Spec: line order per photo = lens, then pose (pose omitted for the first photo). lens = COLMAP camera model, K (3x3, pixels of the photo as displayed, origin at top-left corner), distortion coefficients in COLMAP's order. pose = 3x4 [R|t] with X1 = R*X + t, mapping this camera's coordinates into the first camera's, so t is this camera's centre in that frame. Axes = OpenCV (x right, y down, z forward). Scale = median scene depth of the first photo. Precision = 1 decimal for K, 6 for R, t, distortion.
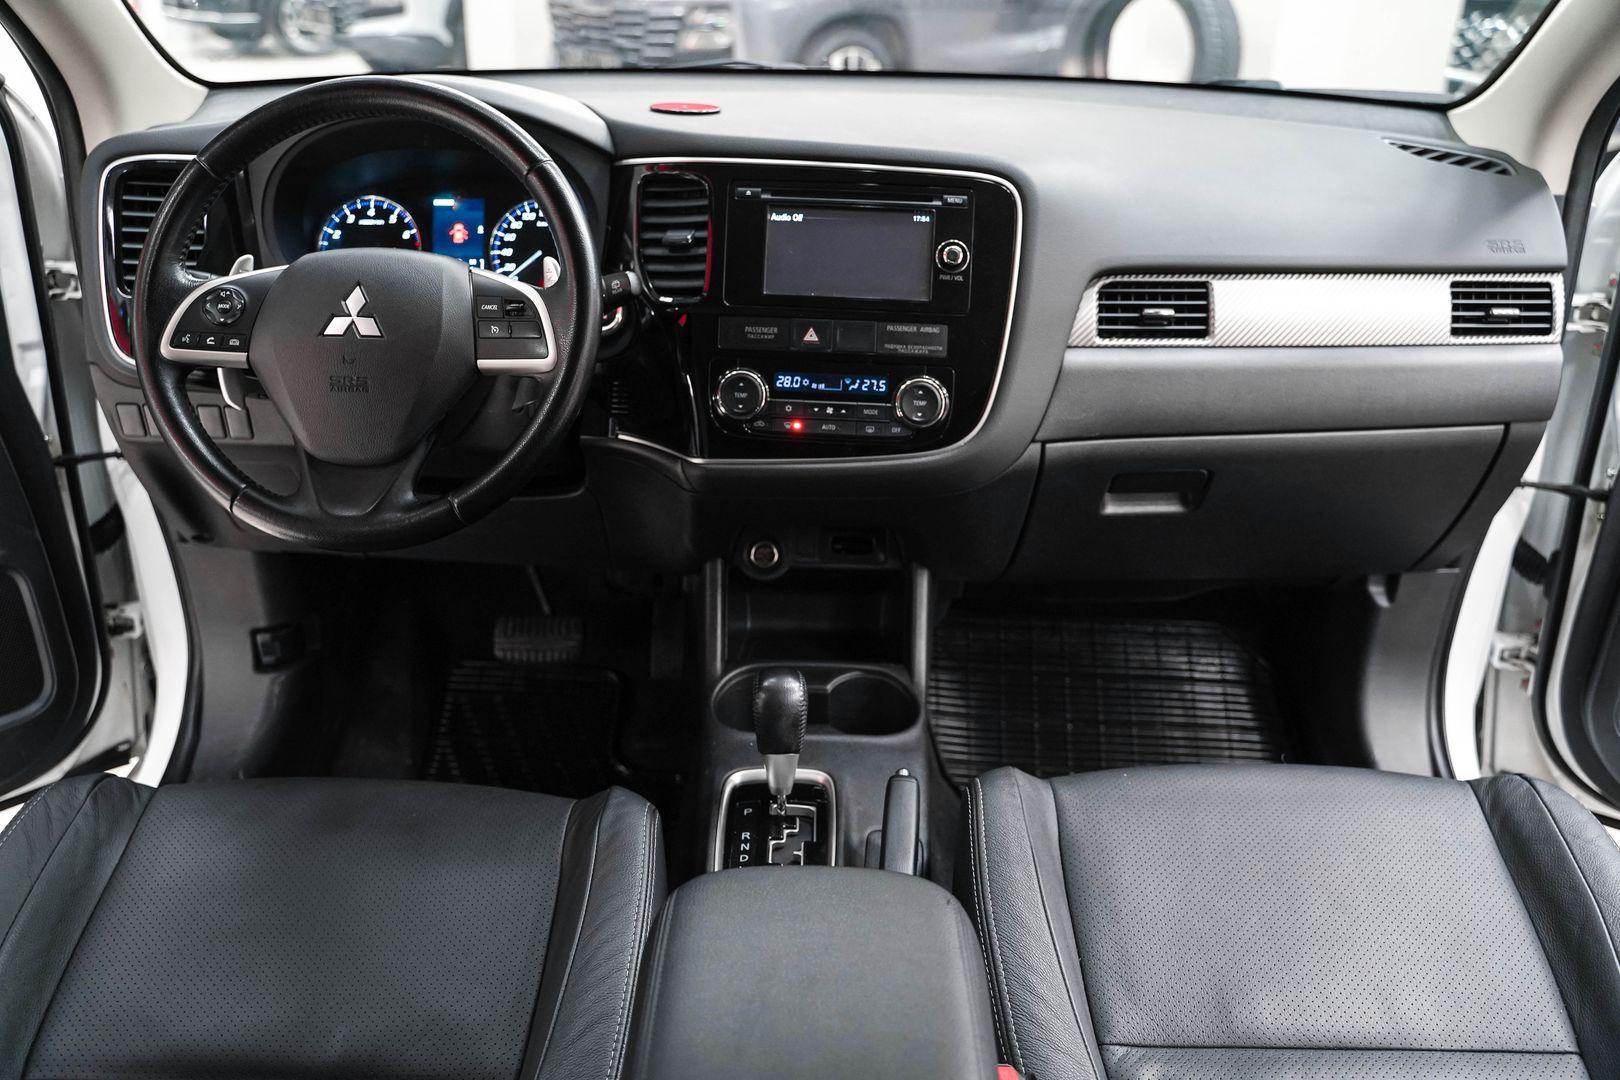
lens RADIAL K [[1305.2, 0, 800.1], [0, 1305.2, 541.3], [0, 0, 1]] dist [-0.111180, 0.081018]
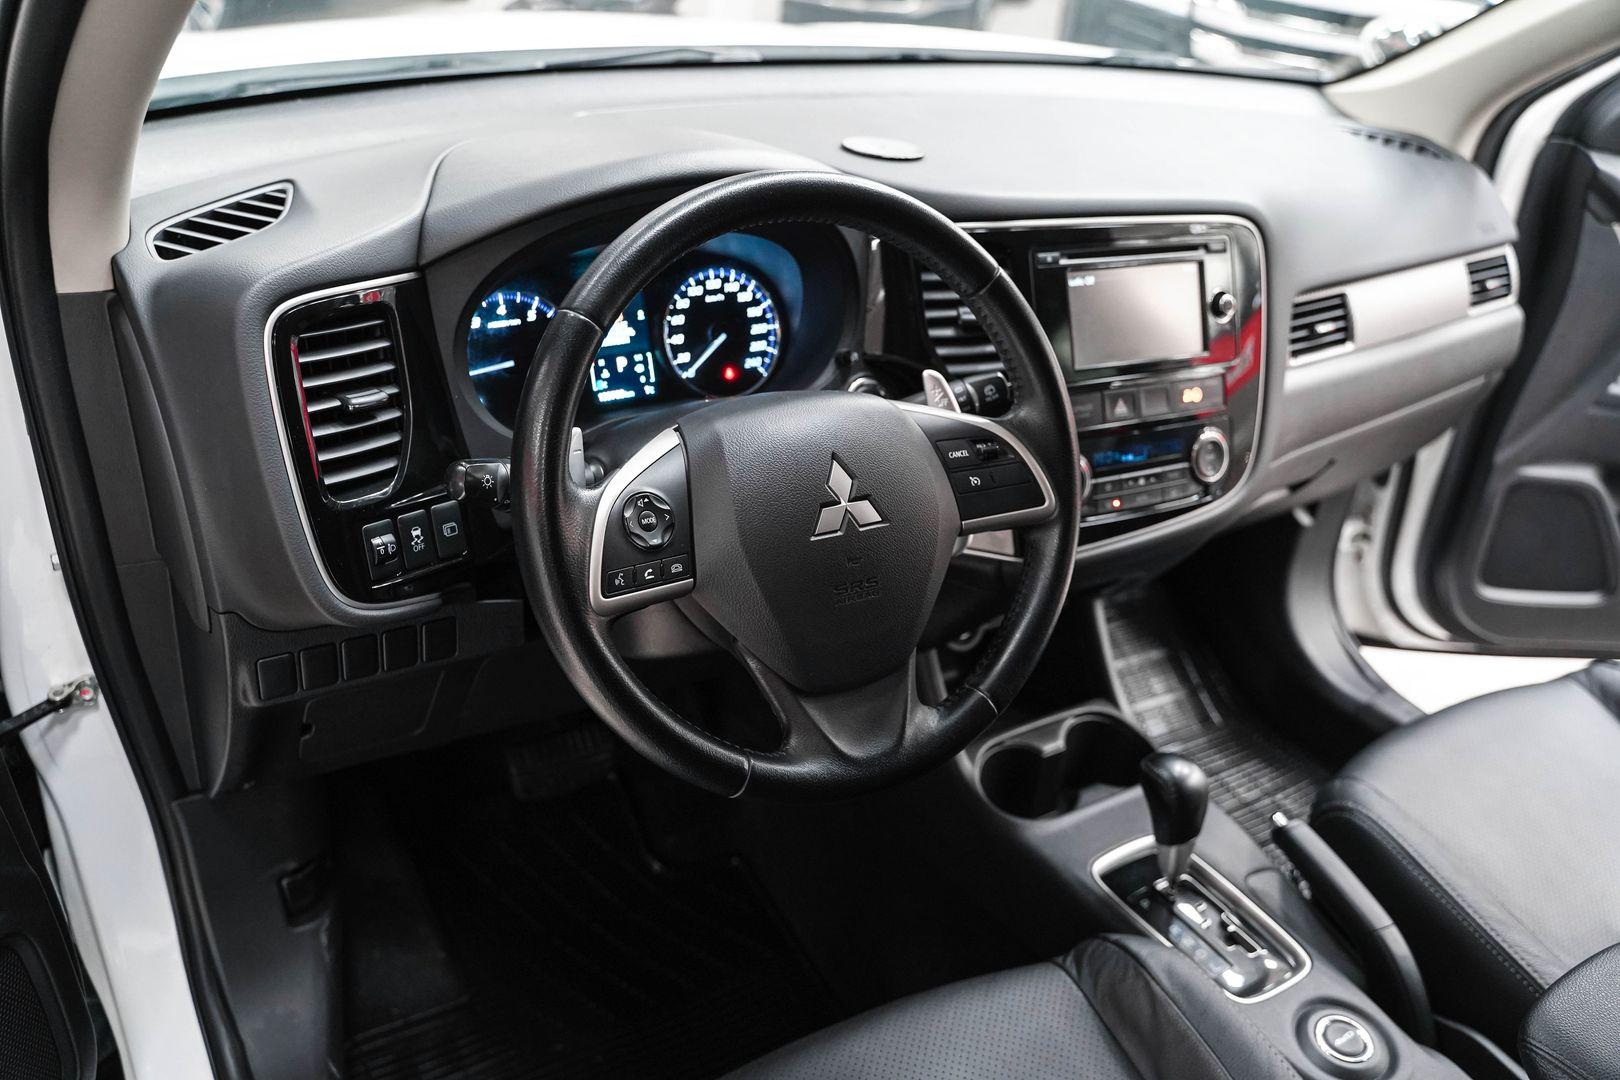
lens RADIAL K [[1305.2, 0, 811.2], [0, 1305.2, 537.3], [0, 0, 1]] dist [-0.111180, 0.081018]
pose [[0.841160, -0.215226, 0.496113, -0.647345], [0.162604, 0.975598, 0.147543, -0.235014], [-0.515762, -0.043437, 0.855630, 0.305872]]
